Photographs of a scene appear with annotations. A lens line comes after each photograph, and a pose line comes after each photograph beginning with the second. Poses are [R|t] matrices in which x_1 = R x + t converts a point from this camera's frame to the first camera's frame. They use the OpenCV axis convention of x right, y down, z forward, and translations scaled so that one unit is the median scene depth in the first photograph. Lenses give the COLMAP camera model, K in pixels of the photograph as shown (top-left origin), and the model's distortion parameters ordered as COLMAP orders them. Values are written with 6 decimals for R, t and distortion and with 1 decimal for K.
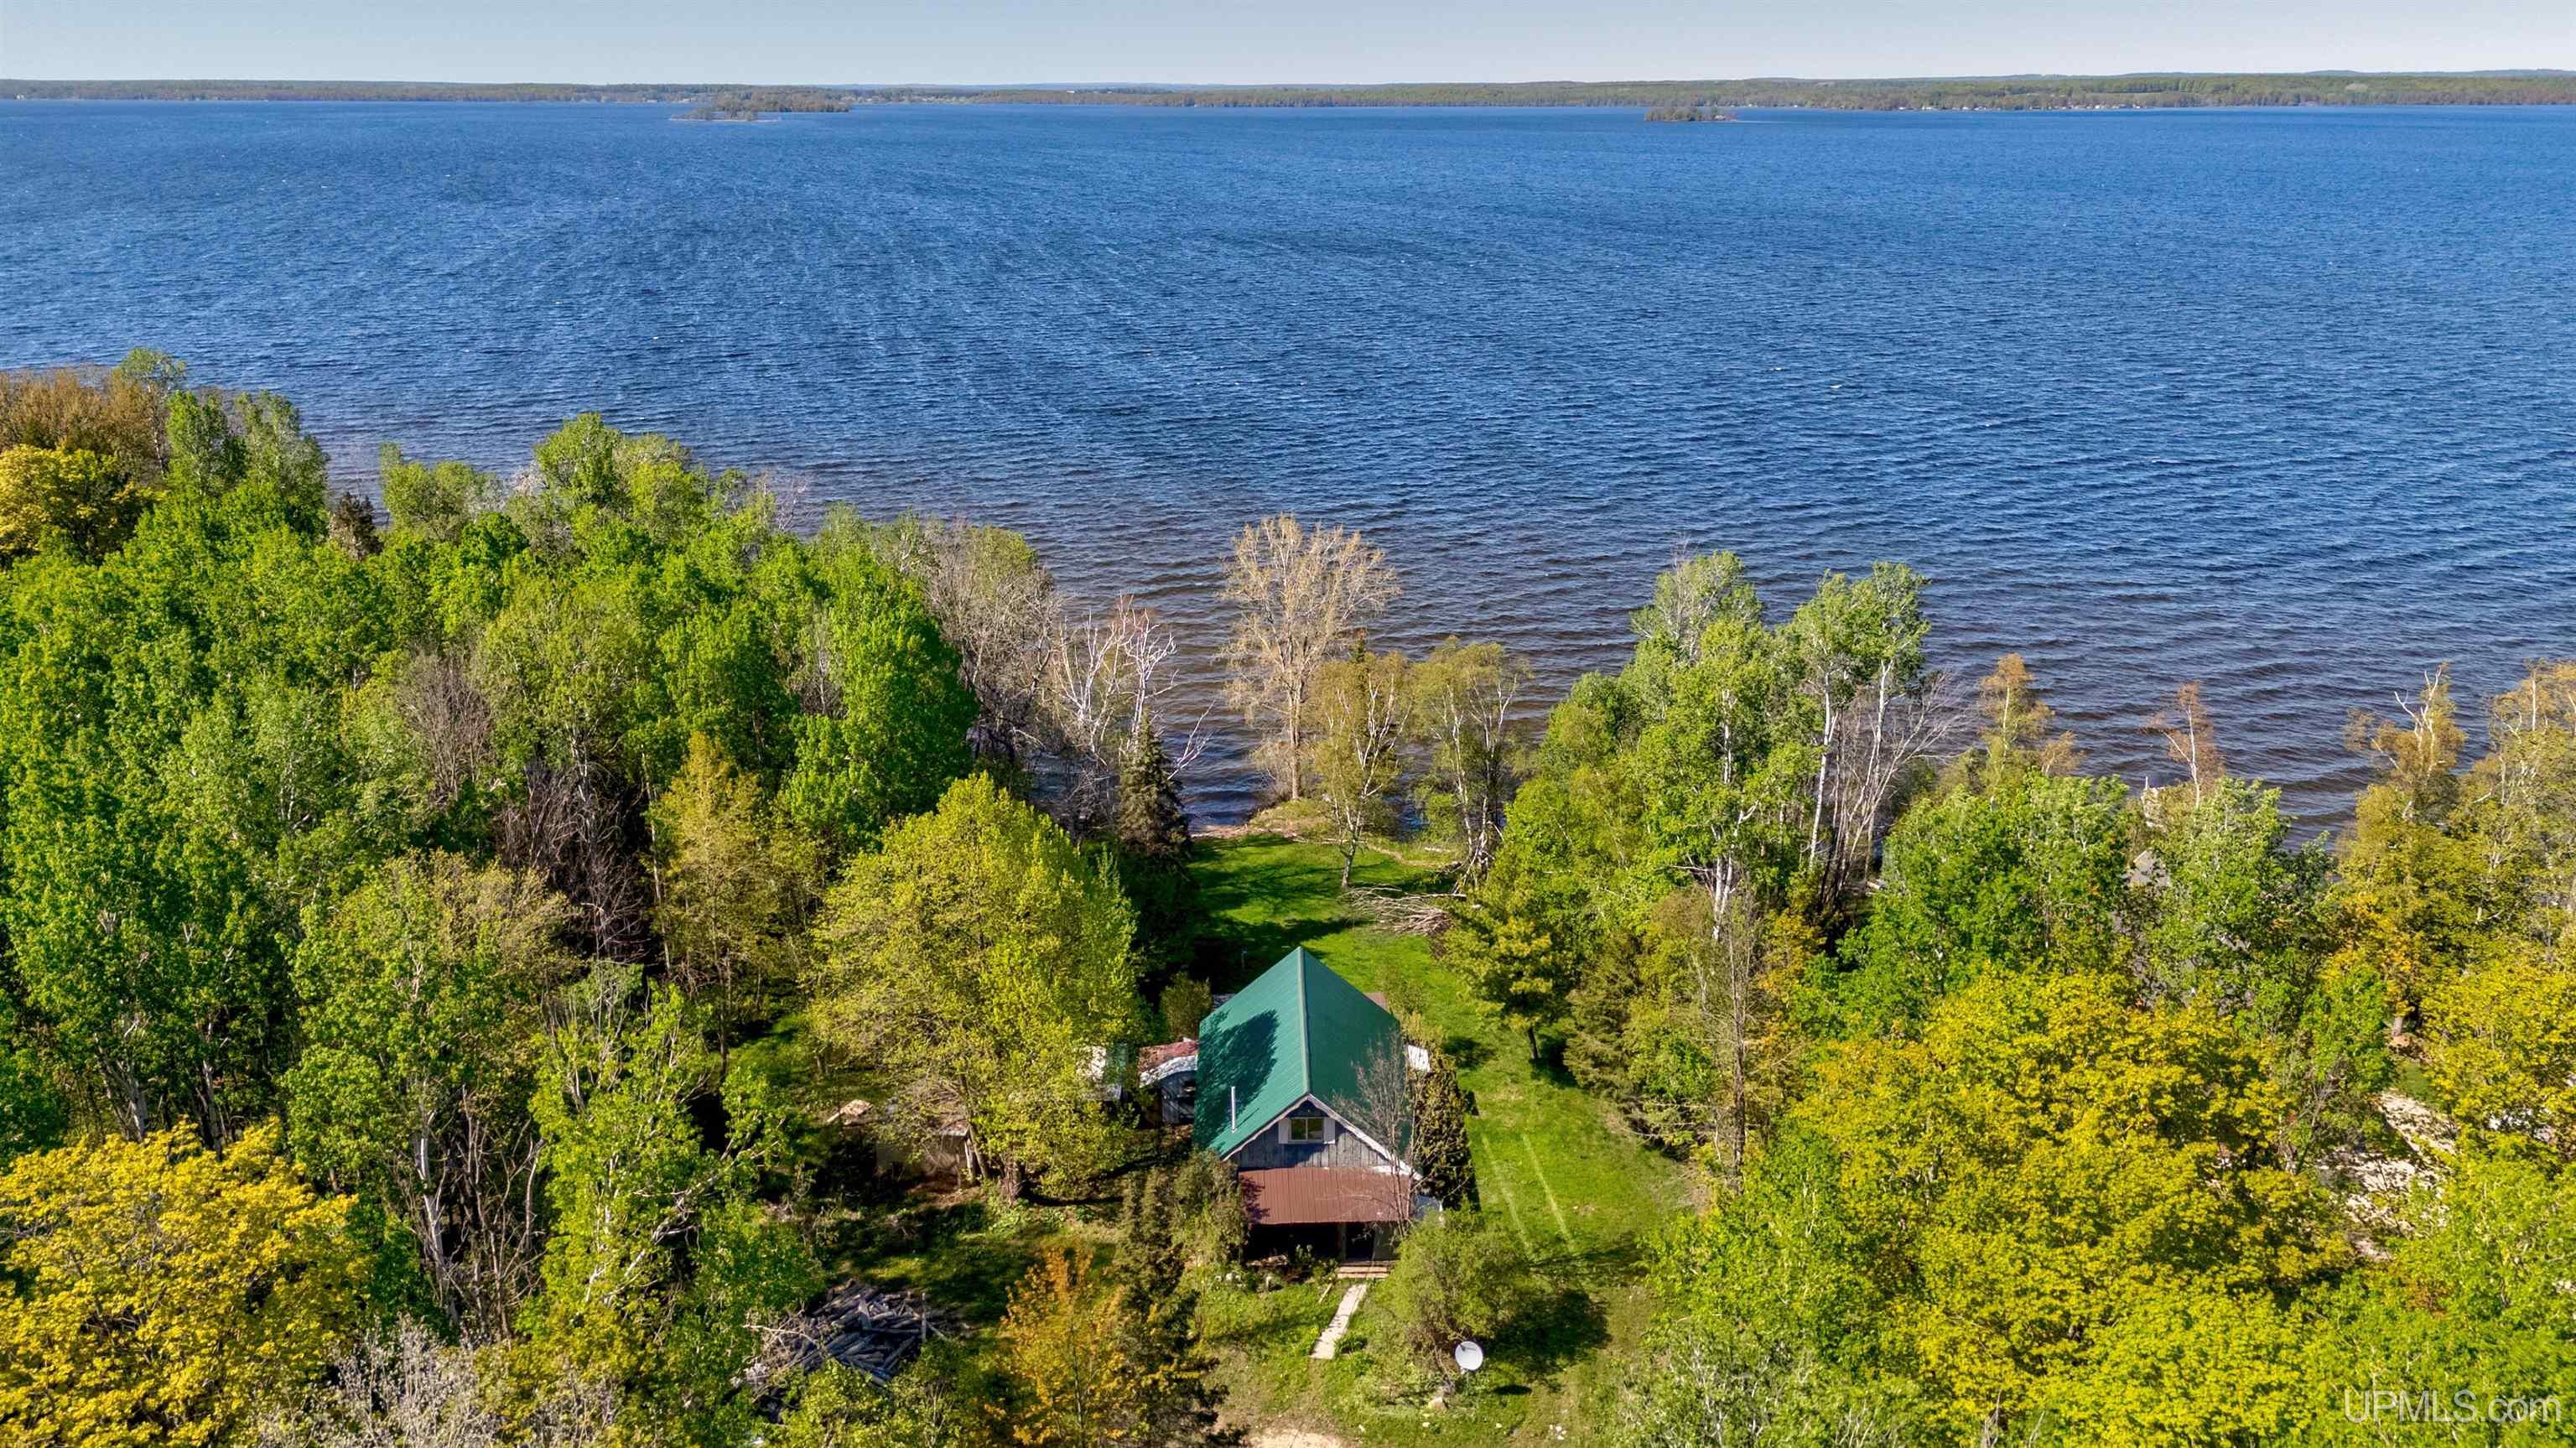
lens RADIAL K [[1920.5, 0, 1261.5], [0, 1920.5, 755.0], [0, 0, 1]] dist [0.032022, 0.000023]
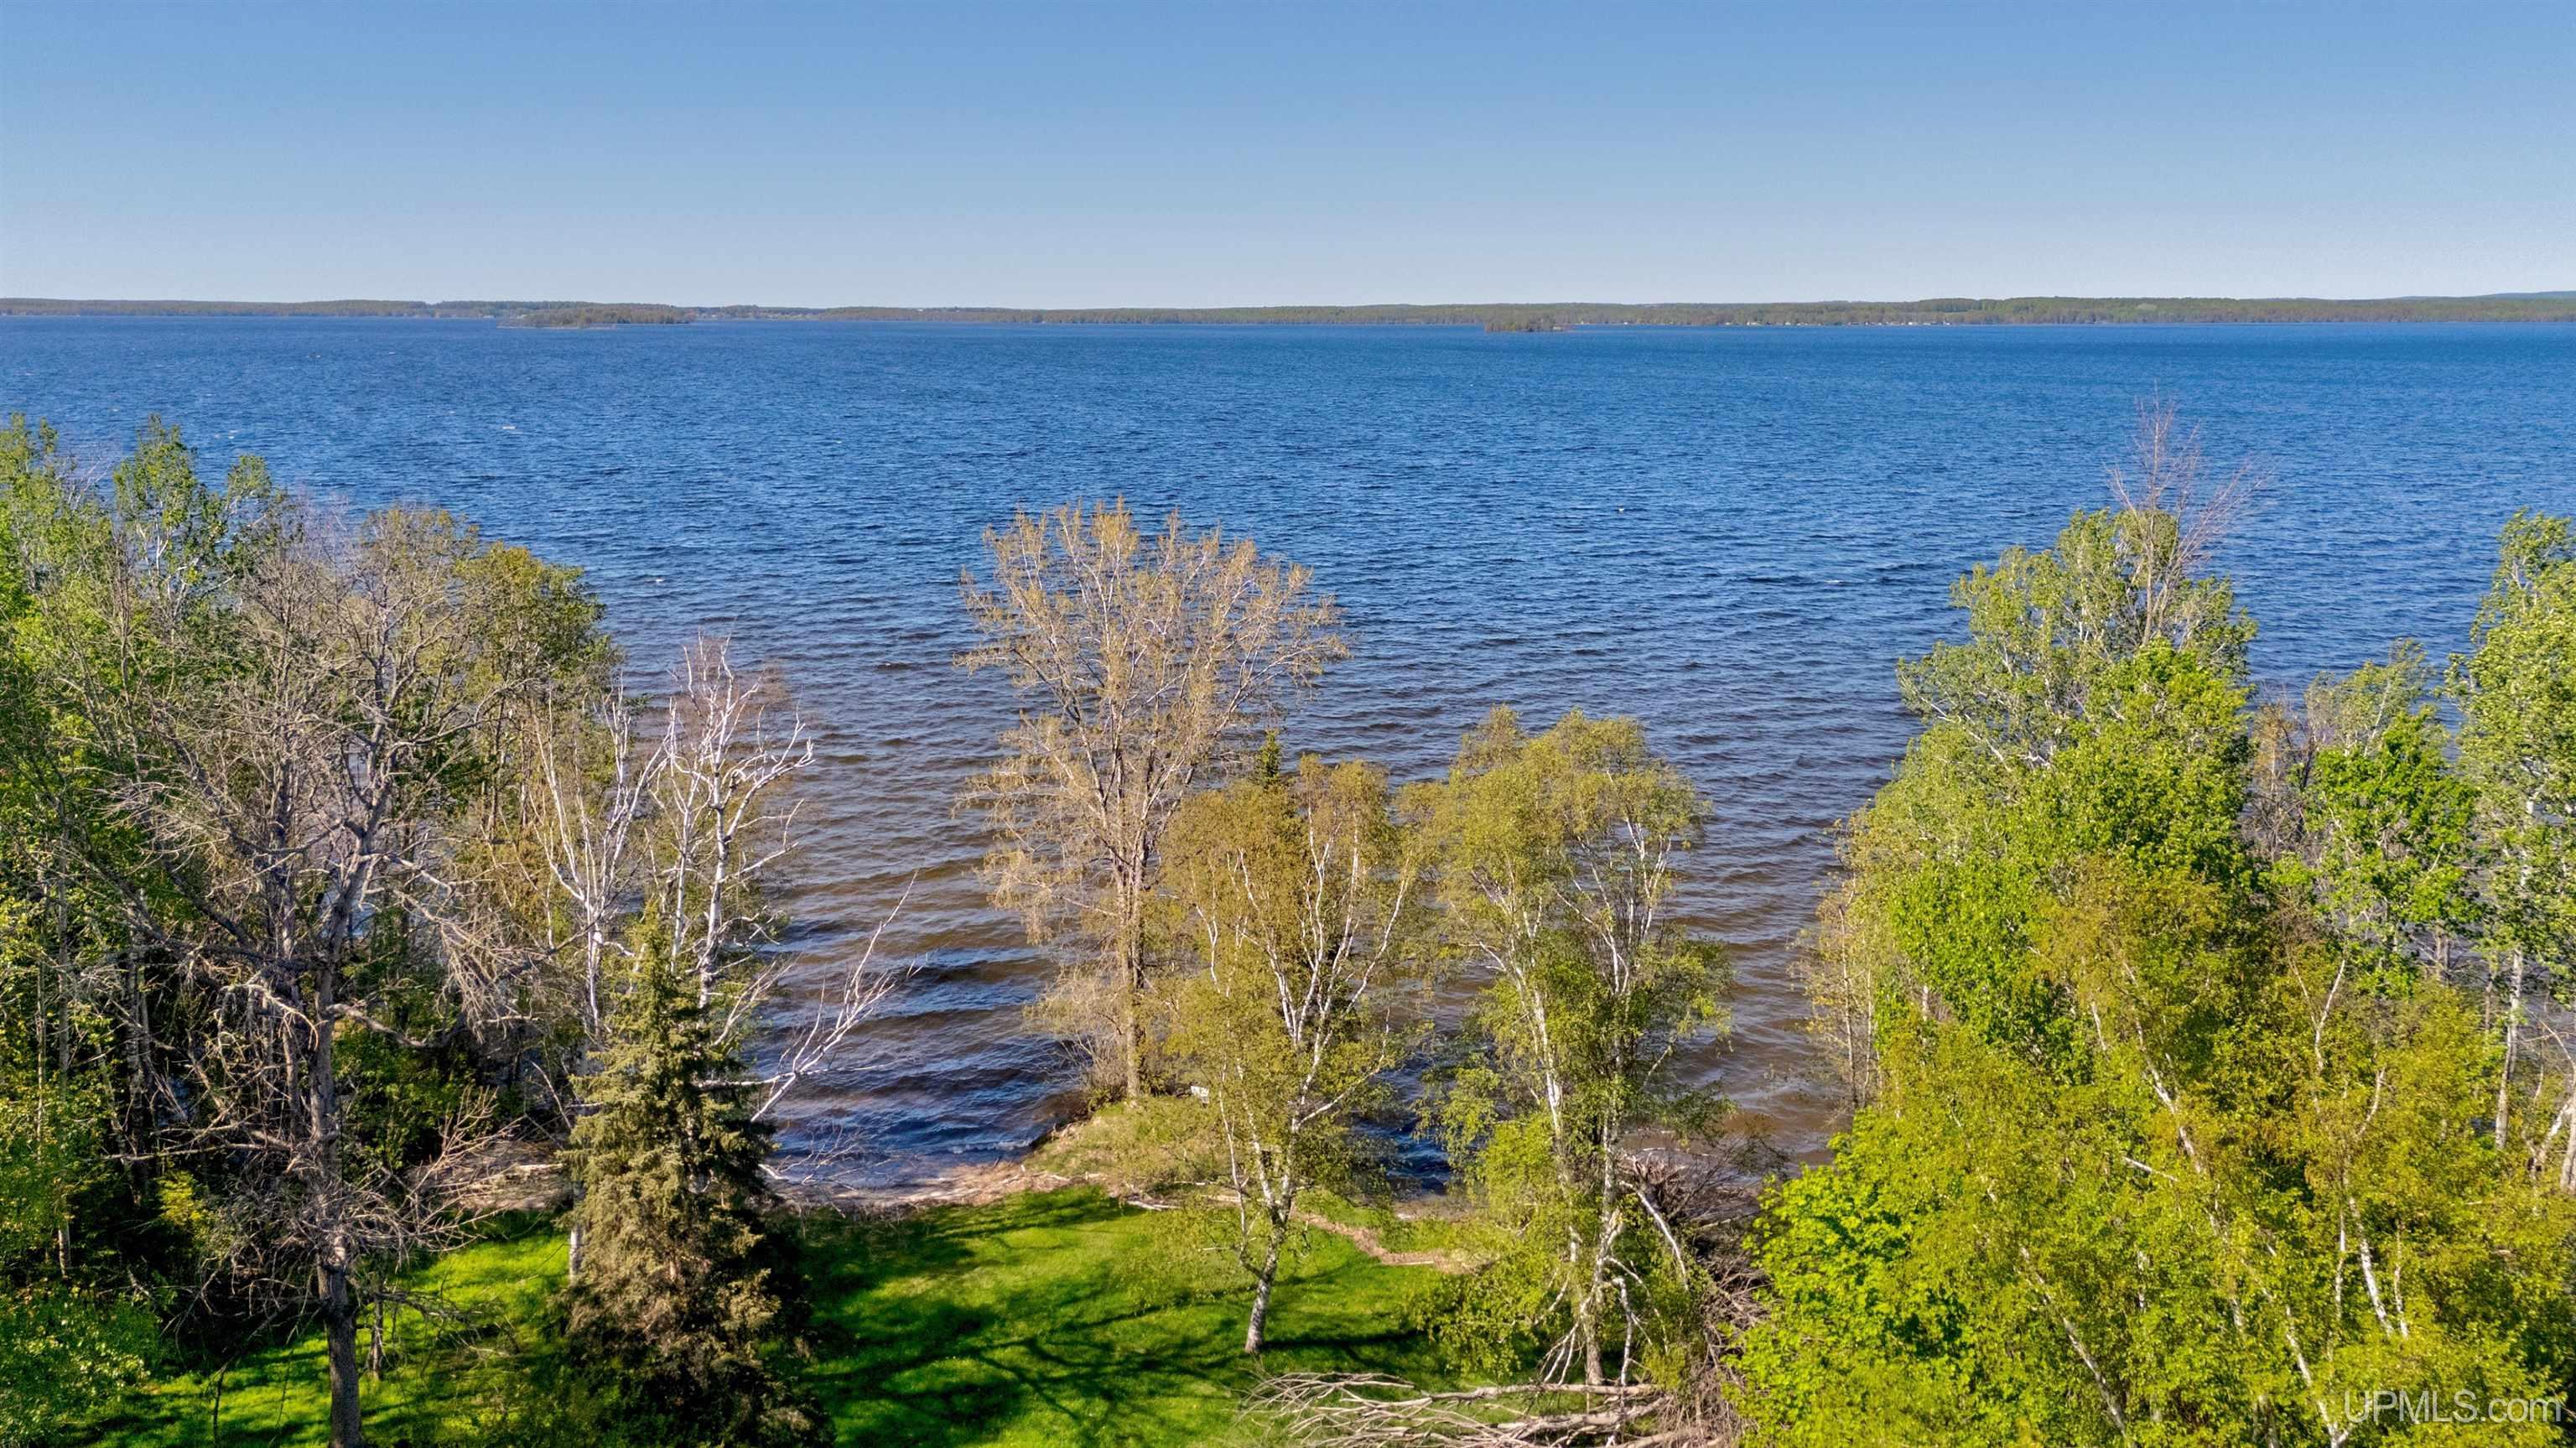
lens RADIAL K [[1920.5, 0, 1261.5], [0, 1920.5, 755.0], [0, 0, 1]] dist [0.032022, 0.000023]
pose [[0.997038, -0.016555, 0.075106, 0.020059], [0.024565, 0.993954, -0.107011, -0.013493], [-0.072880, 0.108539, 0.991417, 0.730956]]
